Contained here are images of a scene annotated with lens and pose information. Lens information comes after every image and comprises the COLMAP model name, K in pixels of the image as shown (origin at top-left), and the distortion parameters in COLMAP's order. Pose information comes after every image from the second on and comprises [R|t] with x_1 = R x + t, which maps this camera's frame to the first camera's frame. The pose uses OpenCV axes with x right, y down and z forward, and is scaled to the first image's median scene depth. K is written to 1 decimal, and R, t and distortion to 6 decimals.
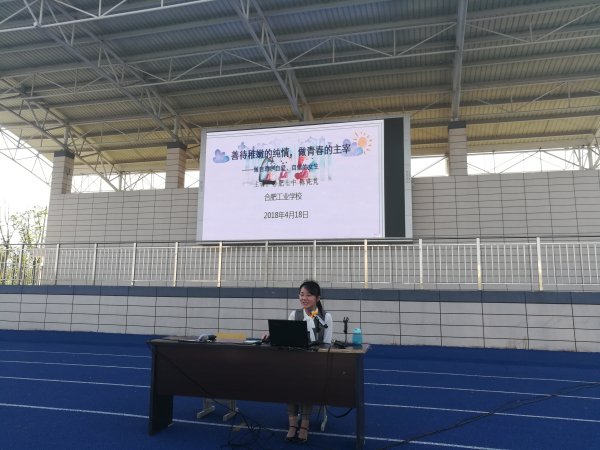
lens RADIAL K [[464.6, 0, 300.0], [0, 464.6, 225.0], [0, 0, 1]] dist [0.001715, 0.005261]
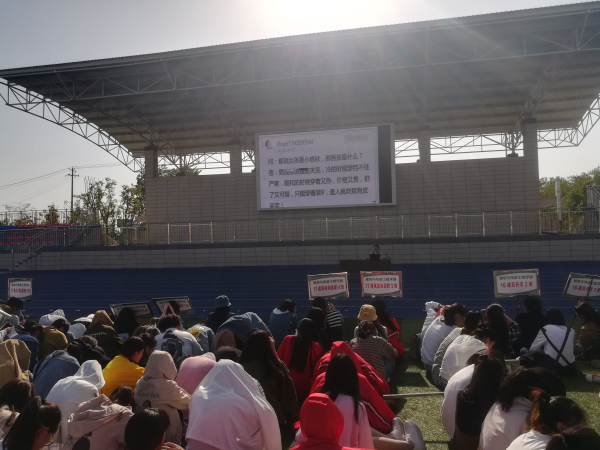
lens RADIAL K [[464.6, 0, 300.0], [0, 464.6, 225.0], [0, 0, 1]] dist [0.001715, 0.005261]
pose [[0.998425, -0.040166, 0.039166, -0.126356], [0.034595, 0.990406, 0.133787, -0.099253], [-0.044164, -0.132221, 0.990236, -0.471057]]
